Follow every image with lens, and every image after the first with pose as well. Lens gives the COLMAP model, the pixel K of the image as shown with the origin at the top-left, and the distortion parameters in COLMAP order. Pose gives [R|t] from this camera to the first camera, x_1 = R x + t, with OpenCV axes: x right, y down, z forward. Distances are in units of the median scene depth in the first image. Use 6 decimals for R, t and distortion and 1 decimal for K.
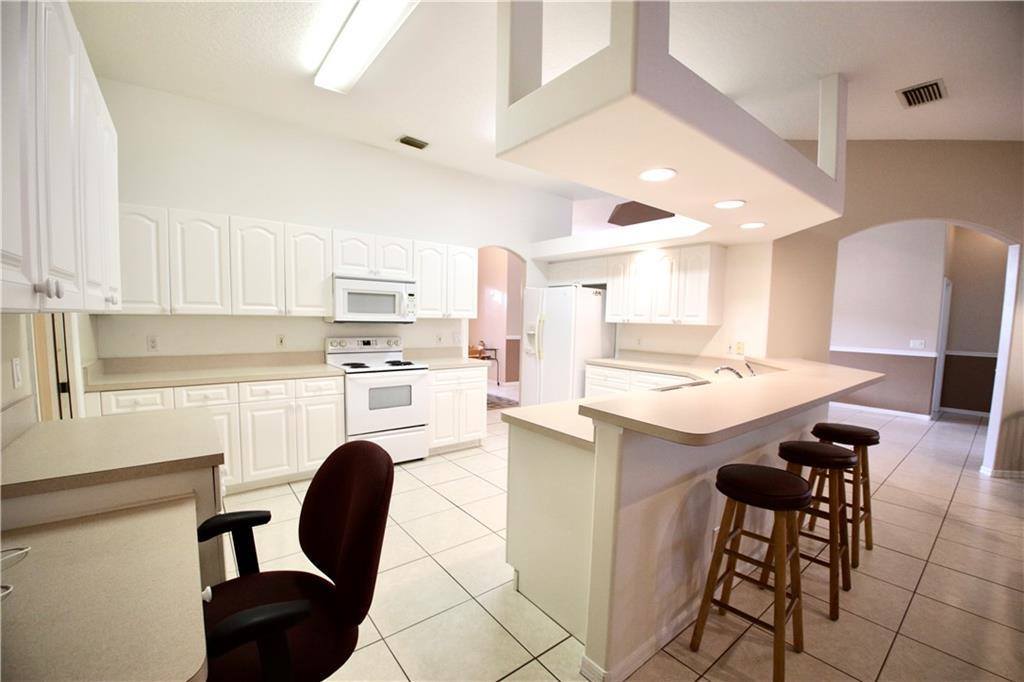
lens RADIAL K [[420.1, 0, 504.5], [0, 420.1, 346.0], [0, 0, 1]] dist [-0.033545, -0.000256]
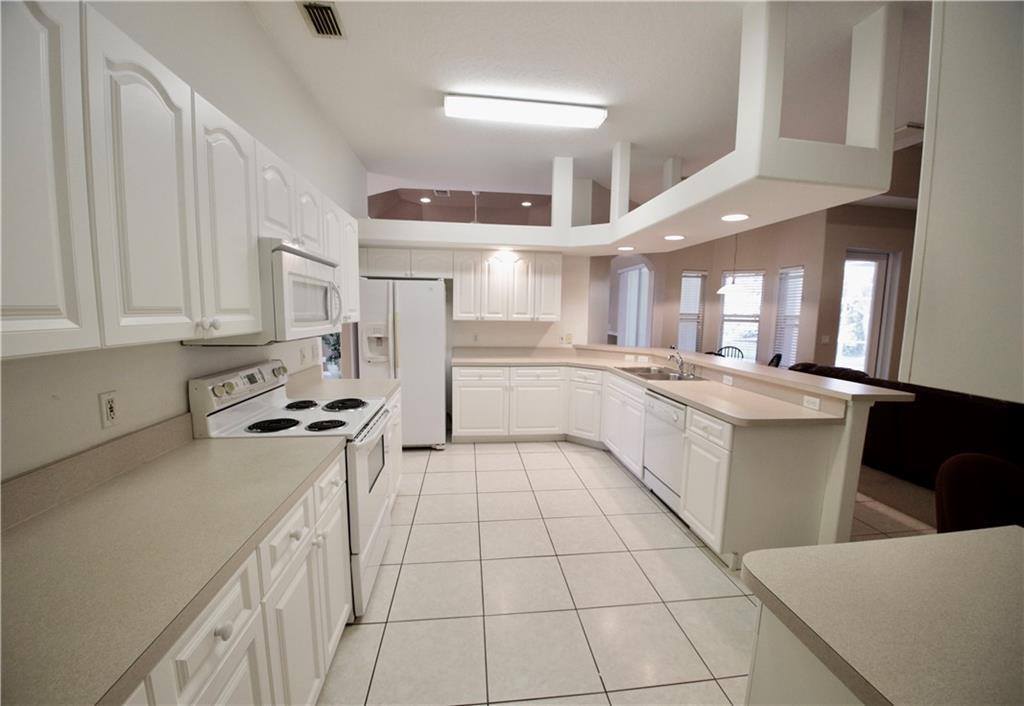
lens RADIAL K [[408.3, 0, 518.3], [0, 408.3, 358.6], [0, 0, 1]] dist [-0.020624, -0.000162]
pose [[0.518405, -0.109519, 0.848093, -0.586583], [0.051837, 0.993966, 0.096671, -0.063339], [-0.853563, -0.006152, 0.520954, 0.476039]]
